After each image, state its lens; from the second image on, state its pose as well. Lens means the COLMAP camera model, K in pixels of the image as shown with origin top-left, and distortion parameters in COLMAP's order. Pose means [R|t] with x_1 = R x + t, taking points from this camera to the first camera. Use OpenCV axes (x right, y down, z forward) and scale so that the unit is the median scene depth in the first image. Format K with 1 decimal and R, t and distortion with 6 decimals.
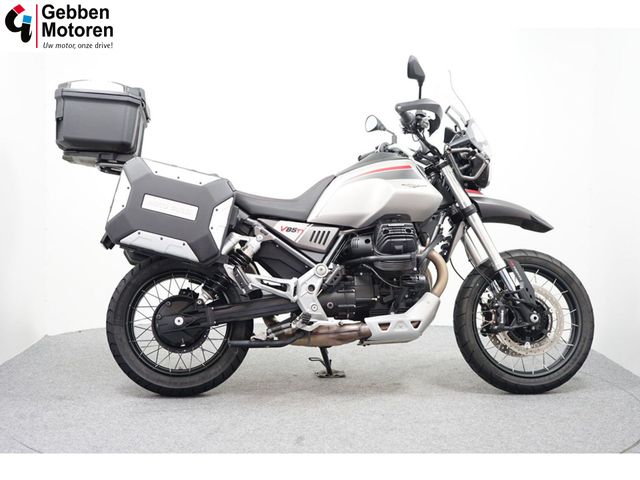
lens RADIAL K [[959.3, 0, 320.0], [0, 959.3, 240.0], [0, 0, 1]] dist [0.010422, 0.010196]
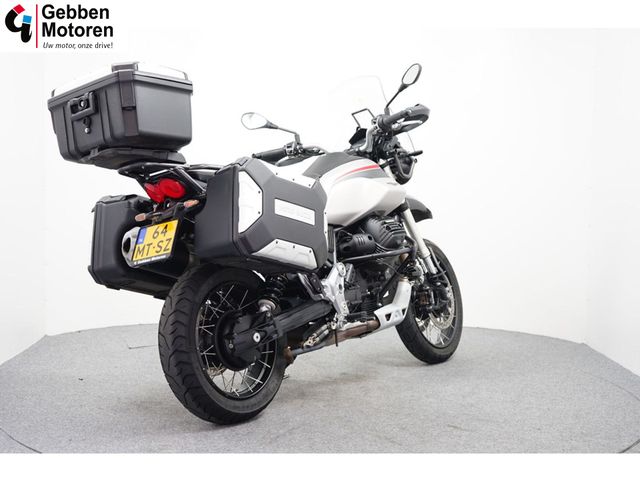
lens RADIAL K [[959.3, 0, 320.0], [0, 959.3, 240.0], [0, 0, 1]] dist [0.010422, 0.010196]
pose [[0.682087, -0.058164, 0.728954, -0.745488], [0.048704, 0.998232, 0.034077, -0.034590], [-0.729647, 0.012259, 0.683714, 0.327258]]
